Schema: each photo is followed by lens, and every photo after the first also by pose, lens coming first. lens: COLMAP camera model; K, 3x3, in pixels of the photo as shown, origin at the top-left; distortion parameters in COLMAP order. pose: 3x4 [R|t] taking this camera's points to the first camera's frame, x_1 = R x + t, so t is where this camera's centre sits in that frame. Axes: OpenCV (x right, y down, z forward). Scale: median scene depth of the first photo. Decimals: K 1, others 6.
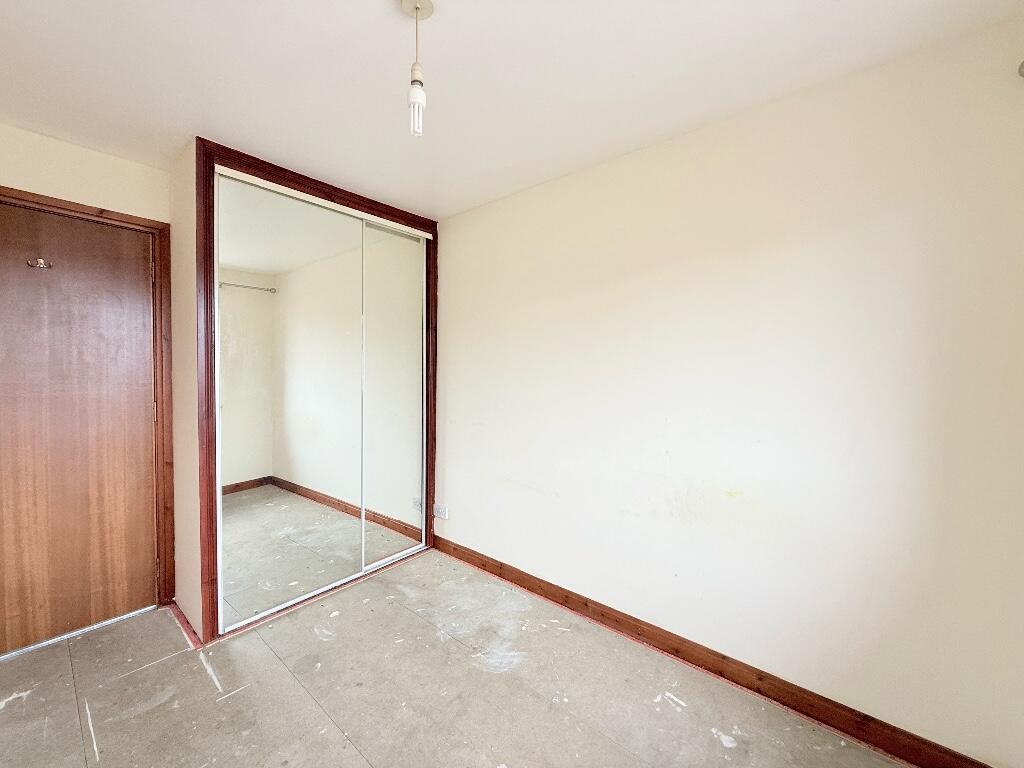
lens RADIAL K [[412.3, 0, 512.0], [0, 412.3, 384.0], [0, 0, 1]] dist [0.001467, 0.000746]
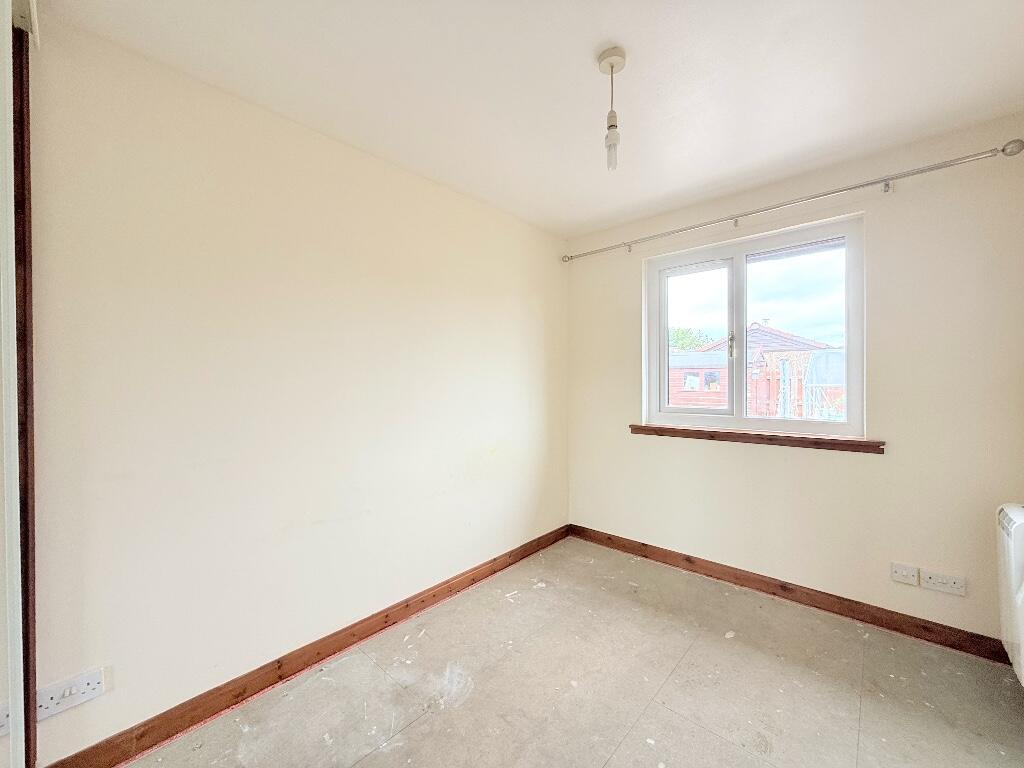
lens RADIAL K [[412.3, 0, 512.0], [0, 412.3, 384.0], [0, 0, 1]] dist [0.001467, 0.000746]
pose [[0.017489, -0.012982, 0.999763, -0.959588], [0.038506, 0.999183, 0.012301, 0.001593], [-0.999105, 0.038282, 0.017975, 0.856421]]
